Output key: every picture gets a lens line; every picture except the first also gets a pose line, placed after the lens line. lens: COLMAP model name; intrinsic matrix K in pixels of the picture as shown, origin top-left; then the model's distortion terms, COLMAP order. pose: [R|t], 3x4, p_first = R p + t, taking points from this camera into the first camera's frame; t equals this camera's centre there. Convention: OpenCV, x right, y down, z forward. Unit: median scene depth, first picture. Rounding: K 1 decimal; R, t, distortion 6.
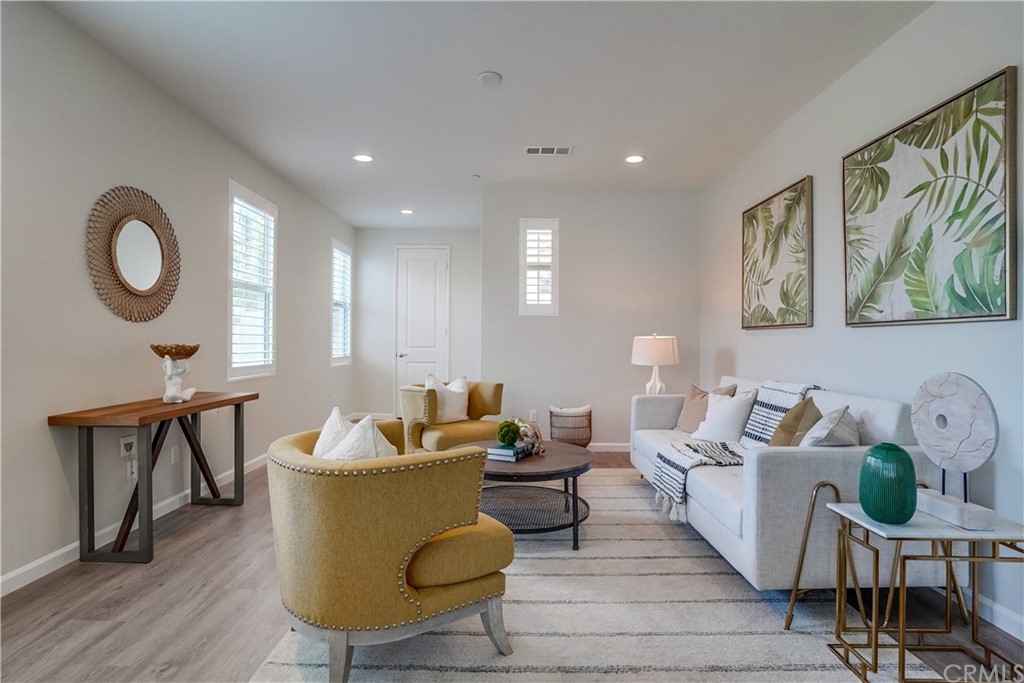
lens RADIAL K [[519.1, 0, 509.4], [0, 519.1, 341.1], [0, 0, 1]] dist [-0.049840, 0.021657]
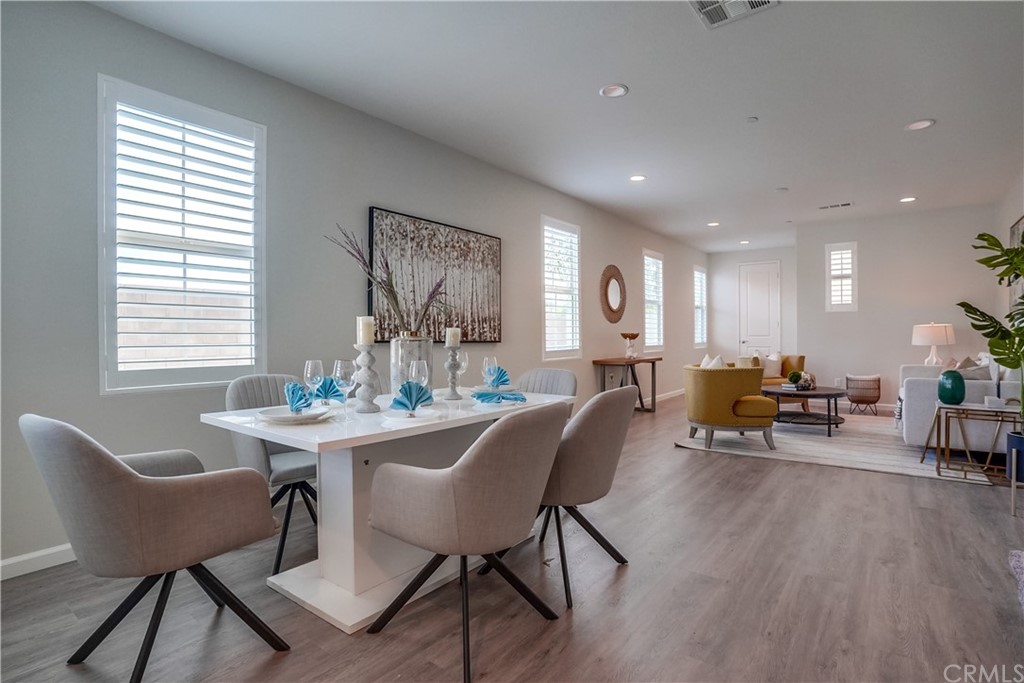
lens RADIAL K [[519.1, 0, 516.5], [0, 519.1, 333.0], [0, 0, 1]] dist [-0.049840, 0.021657]
pose [[0.801284, -0.011563, -0.598172, 0.281050], [0.009875, 0.999933, -0.006101, 0.014352], [0.598202, -0.001019, 0.801344, -1.025256]]
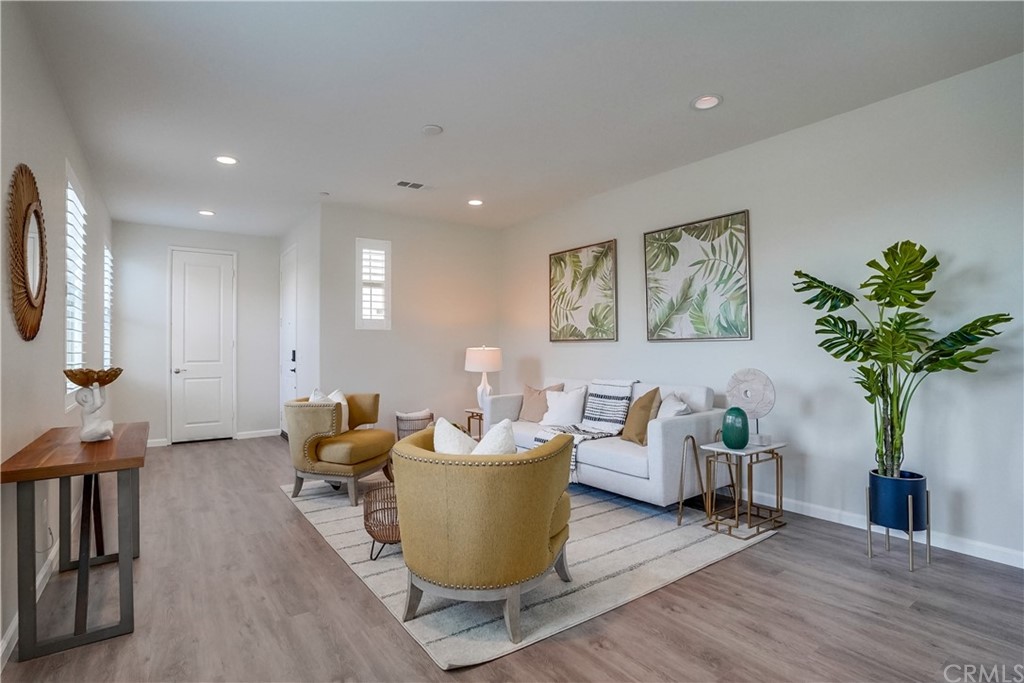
lens RADIAL K [[519.1, 0, 497.1], [0, 519.1, 337.7], [0, 0, 1]] dist [-0.049840, 0.021657]
pose [[0.819104, -0.006009, 0.573614, -0.548946], [0.016040, 0.999794, -0.012431, -0.024219], [-0.573421, 0.019383, 0.819031, -0.032422]]
